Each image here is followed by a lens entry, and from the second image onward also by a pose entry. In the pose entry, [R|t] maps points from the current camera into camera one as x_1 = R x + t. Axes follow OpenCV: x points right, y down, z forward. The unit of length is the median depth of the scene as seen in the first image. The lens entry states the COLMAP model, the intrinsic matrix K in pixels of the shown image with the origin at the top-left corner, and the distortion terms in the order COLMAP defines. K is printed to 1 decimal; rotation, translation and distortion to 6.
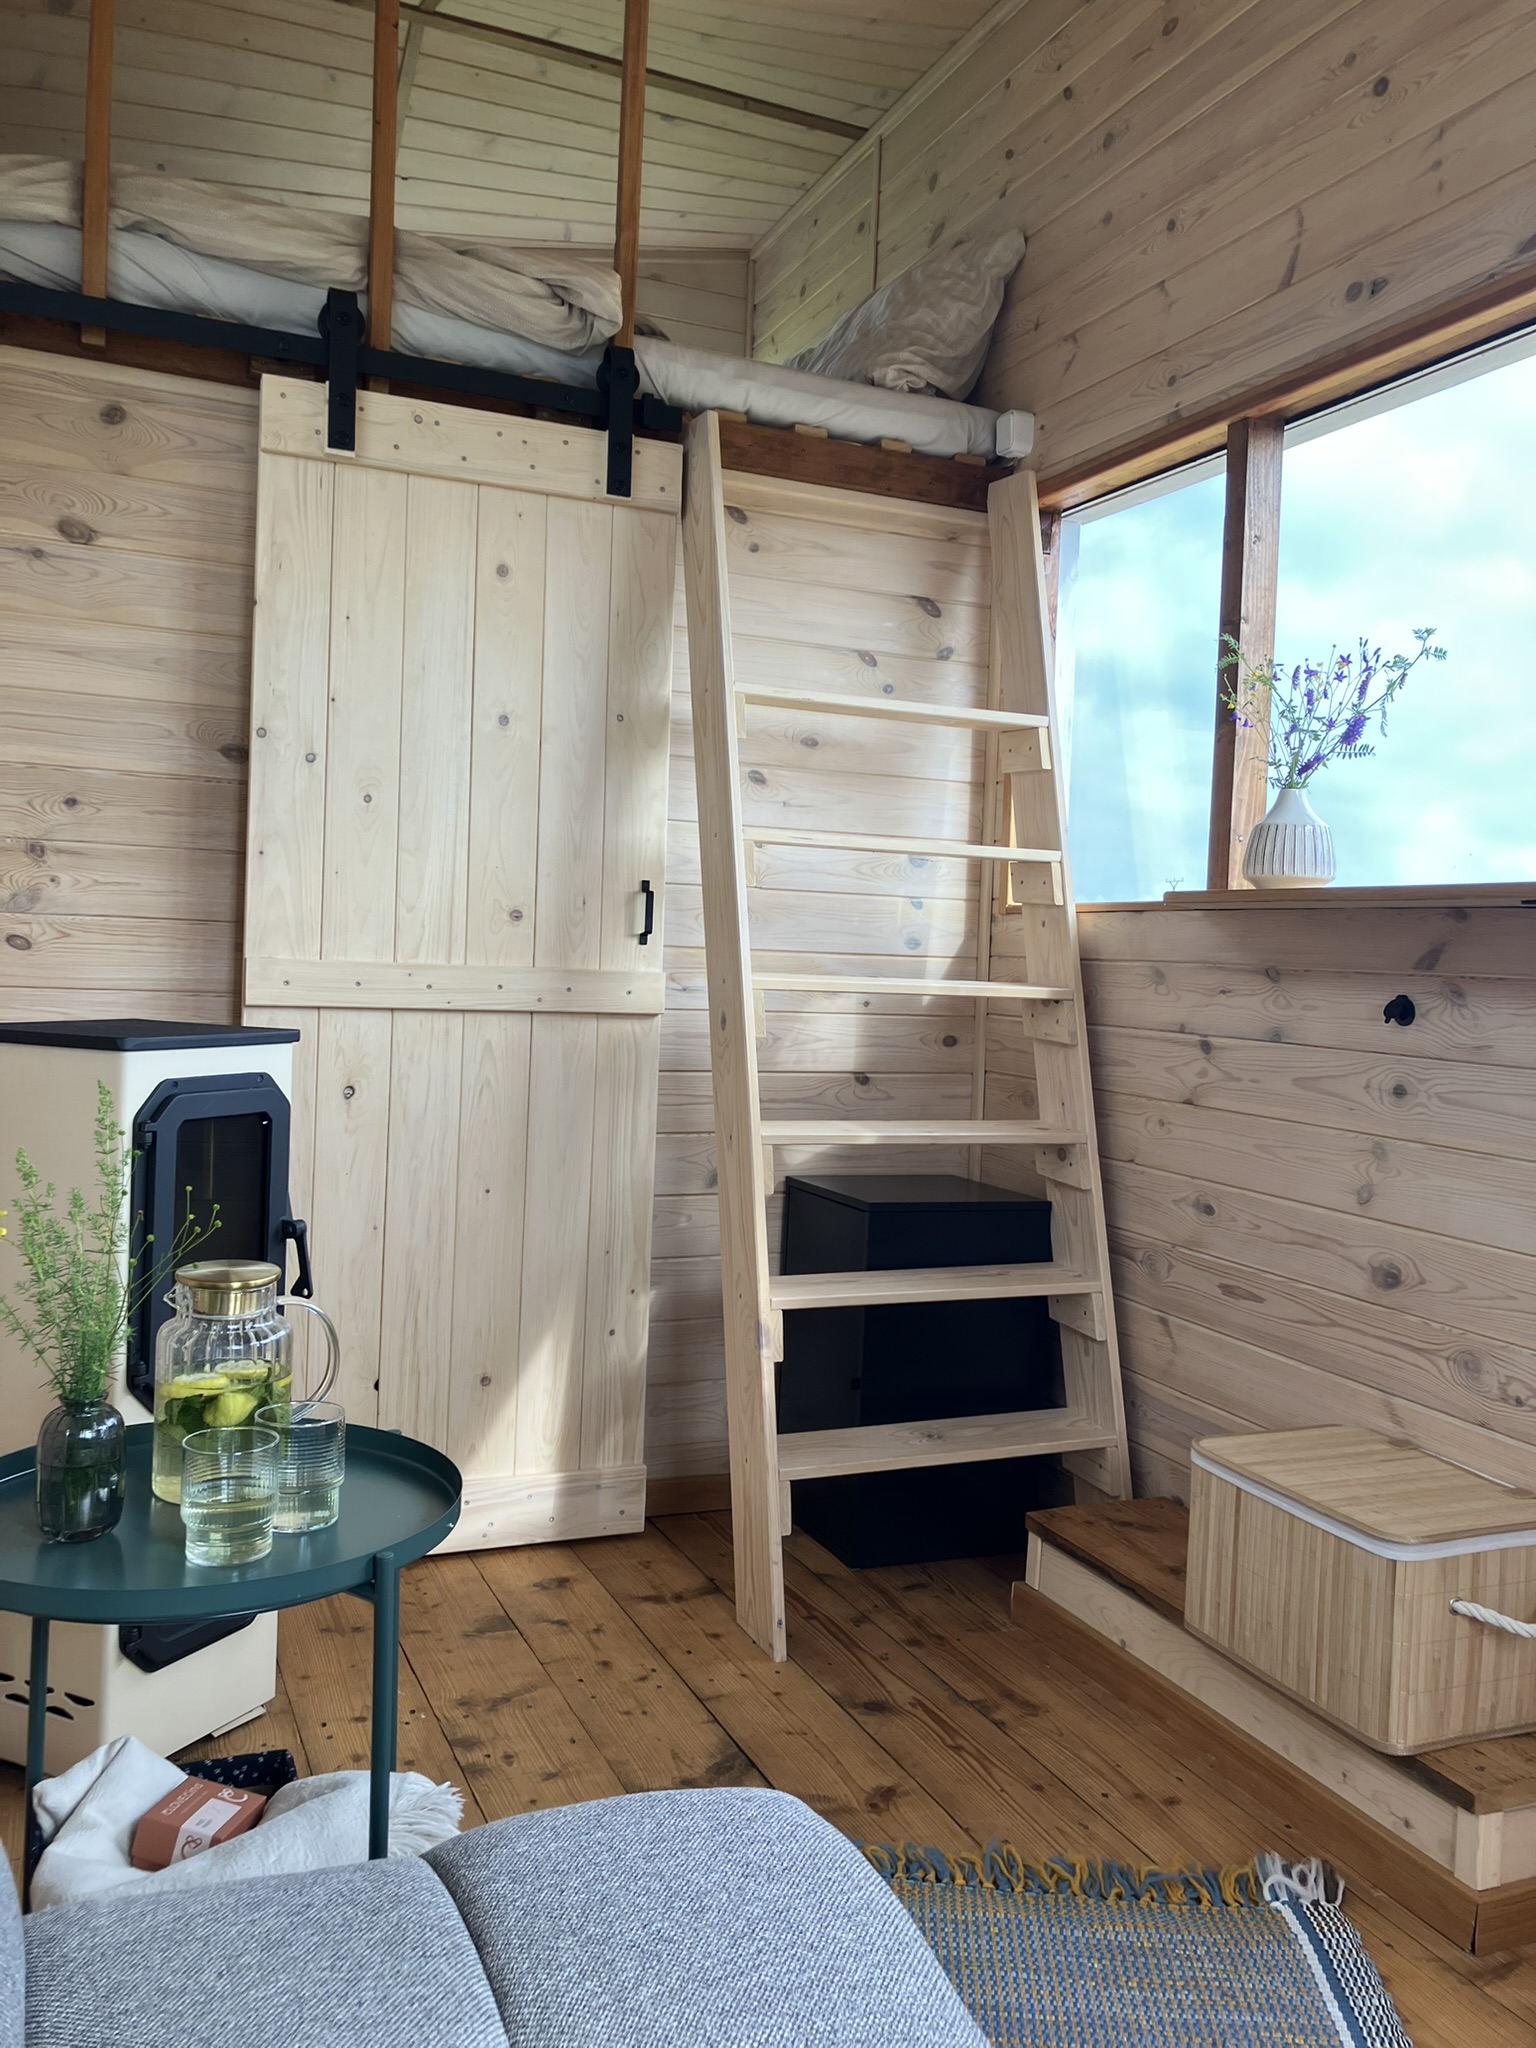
lens RADIAL K [[1624.3, 0, 778.9], [0, 1624.3, 1019.9], [0, 0, 1]] dist [-0.024936, -0.000965]
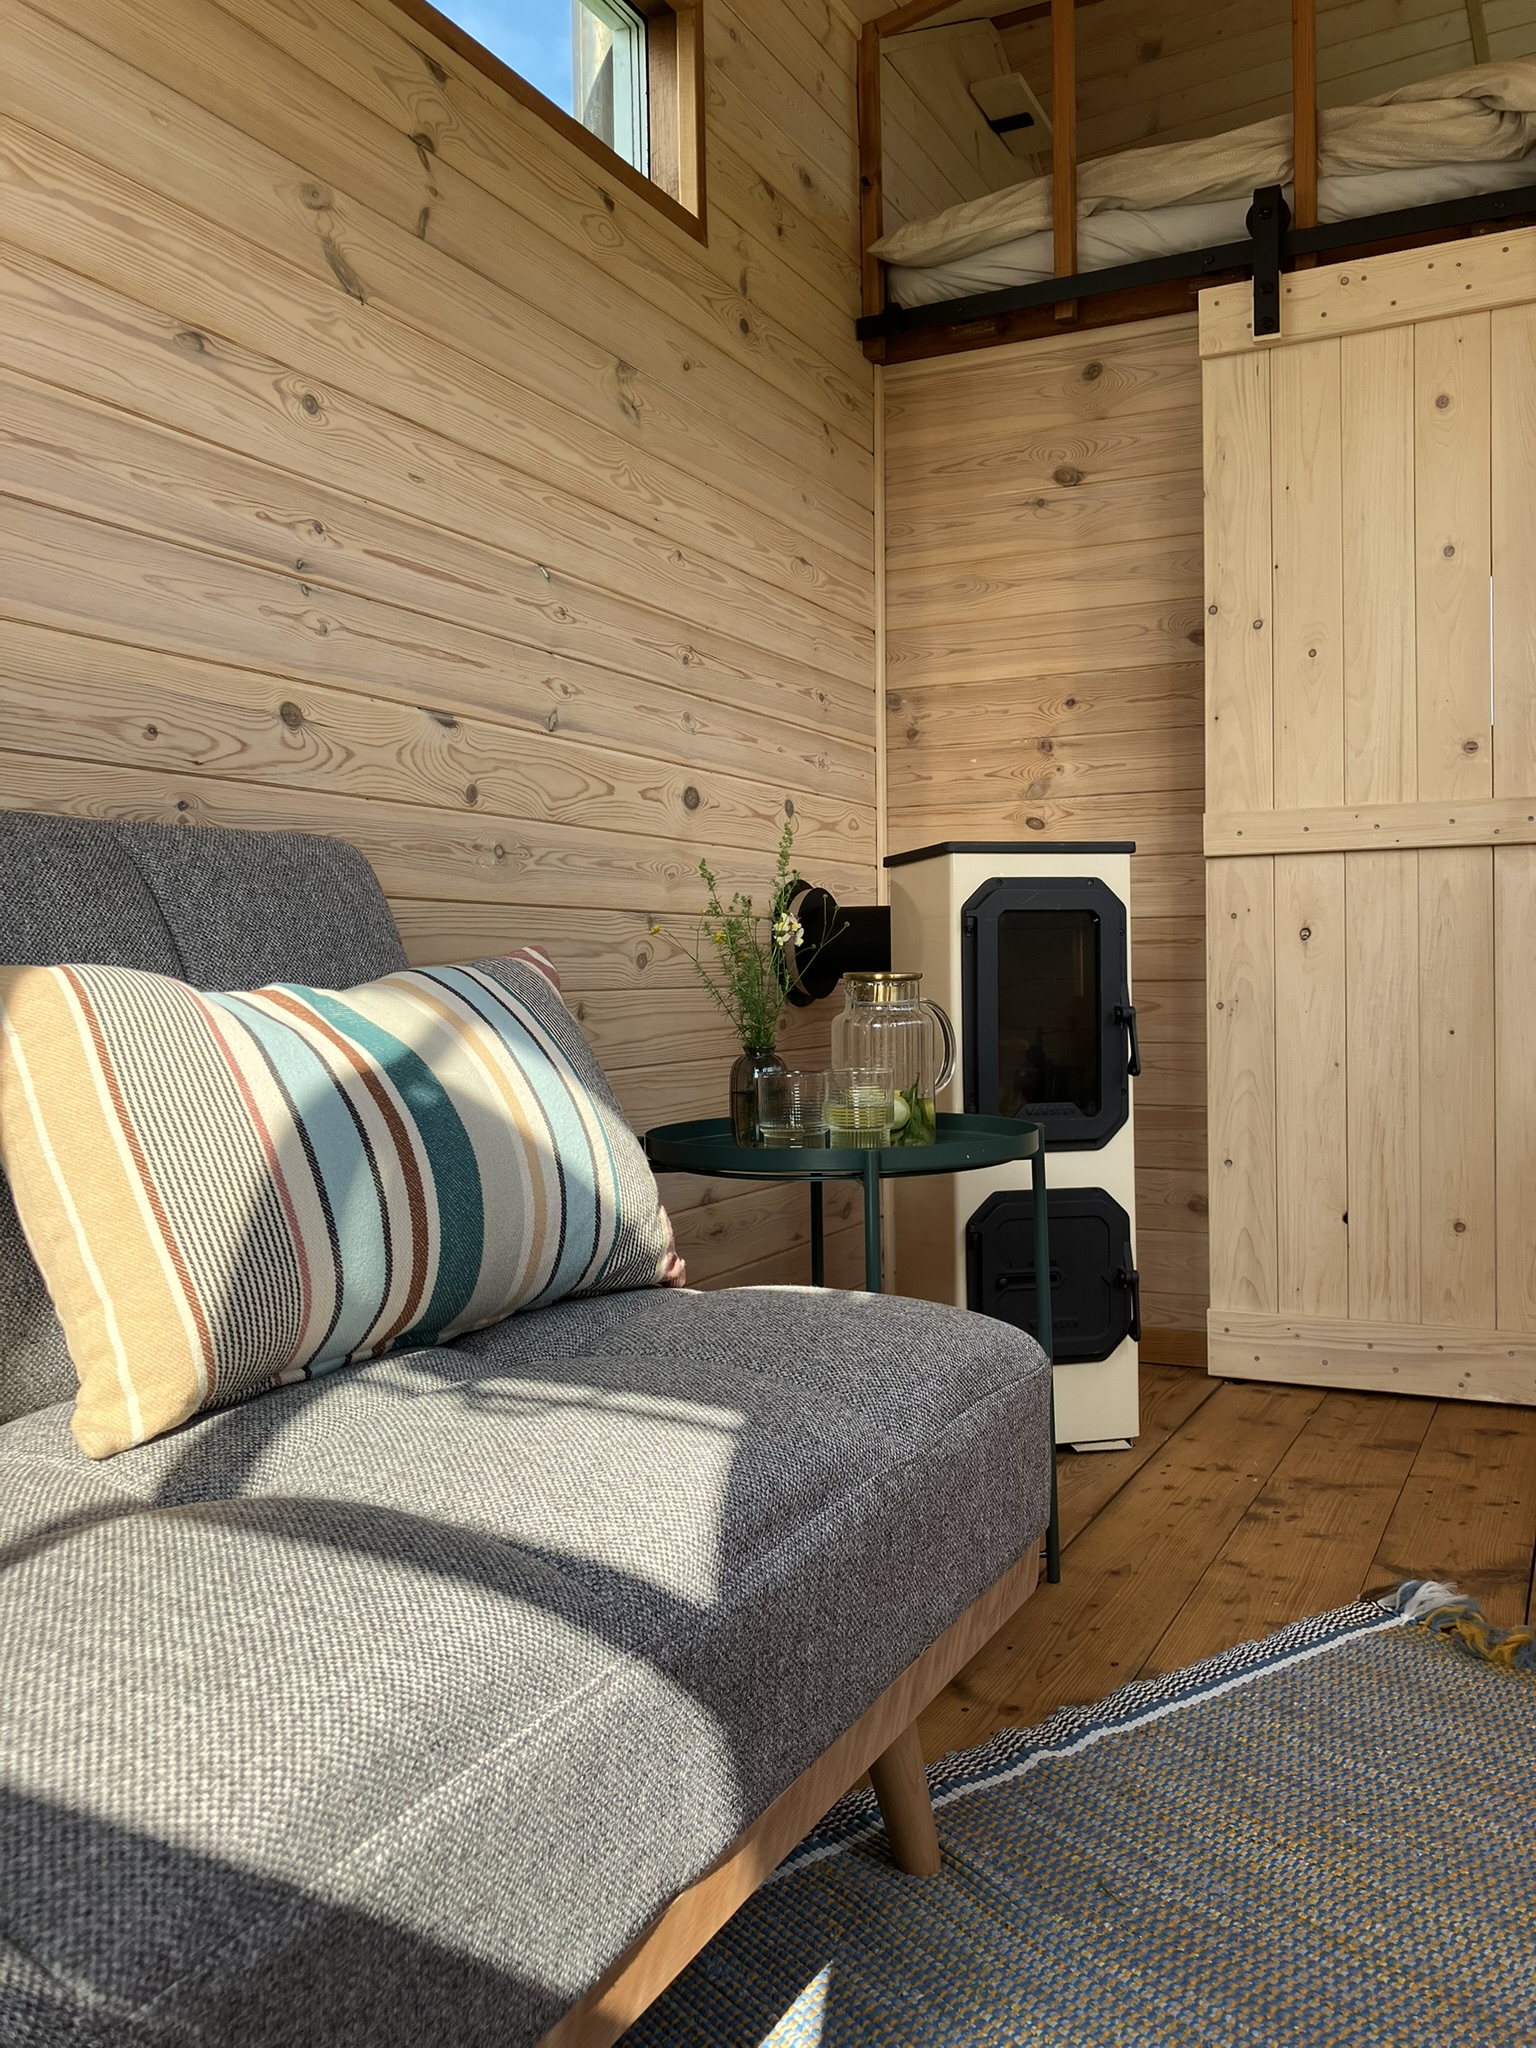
lens RADIAL K [[1624.3, 0, 778.9], [0, 1624.3, 1019.9], [0, 0, 1]] dist [-0.024936, -0.000965]
pose [[0.629484, -0.026543, -0.776560, 0.345194], [0.011654, 0.999626, -0.024721, 0.126073], [0.776926, 0.006512, 0.629559, 0.071098]]
